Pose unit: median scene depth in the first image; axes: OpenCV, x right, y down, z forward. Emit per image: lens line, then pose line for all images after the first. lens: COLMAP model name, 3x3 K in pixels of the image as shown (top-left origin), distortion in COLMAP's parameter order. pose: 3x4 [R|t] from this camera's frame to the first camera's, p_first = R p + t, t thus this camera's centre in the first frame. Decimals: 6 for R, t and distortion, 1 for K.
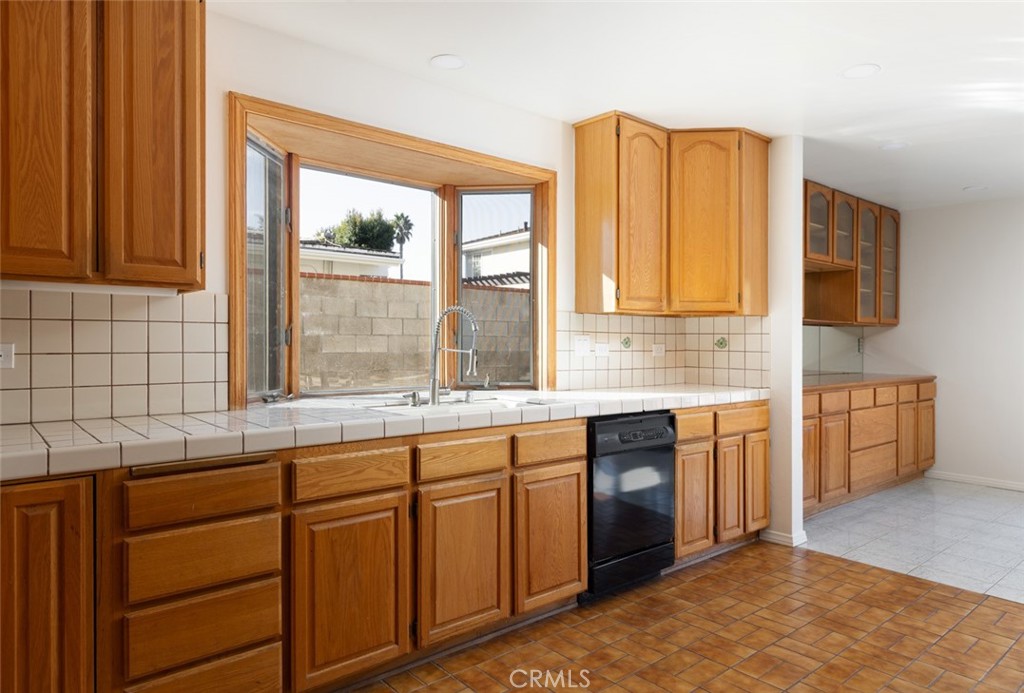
lens RADIAL K [[647.2, 0, 511.3], [0, 647.2, 345.2], [0, 0, 1]] dist [-0.005220, 0.001312]
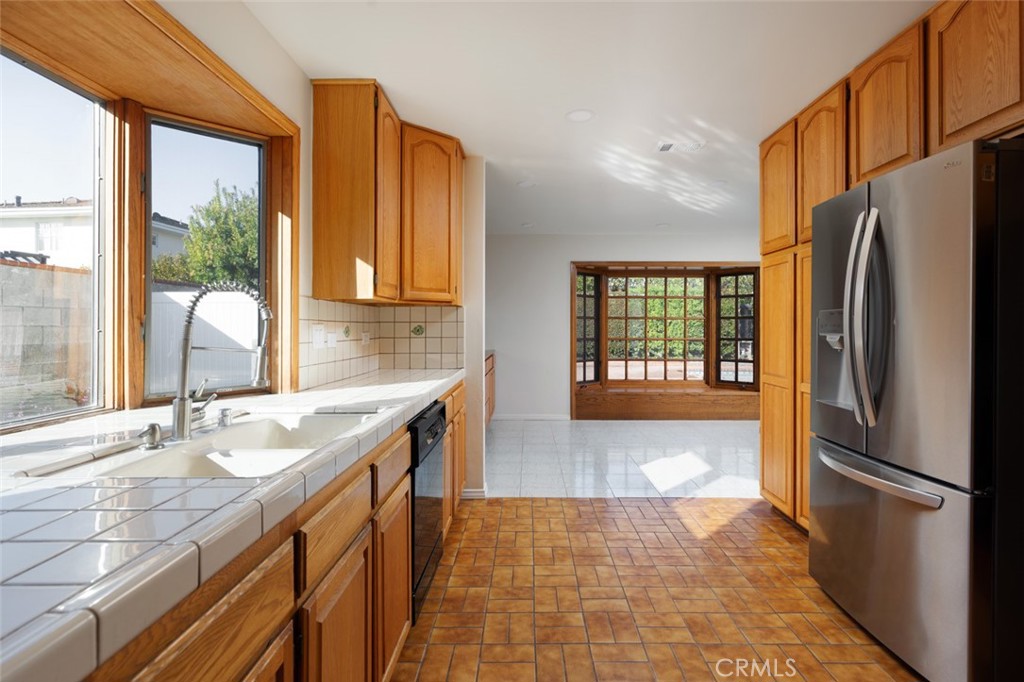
lens RADIAL K [[482.5, 0, 509.0], [0, 482.5, 323.2], [0, 0, 1]] dist [0.001108, -0.000269]
pose [[0.657422, -0.007467, 0.753486, -0.247707], [0.017670, 0.999829, -0.005509, -0.010618], [-0.753316, 0.016936, 0.657441, 0.437711]]
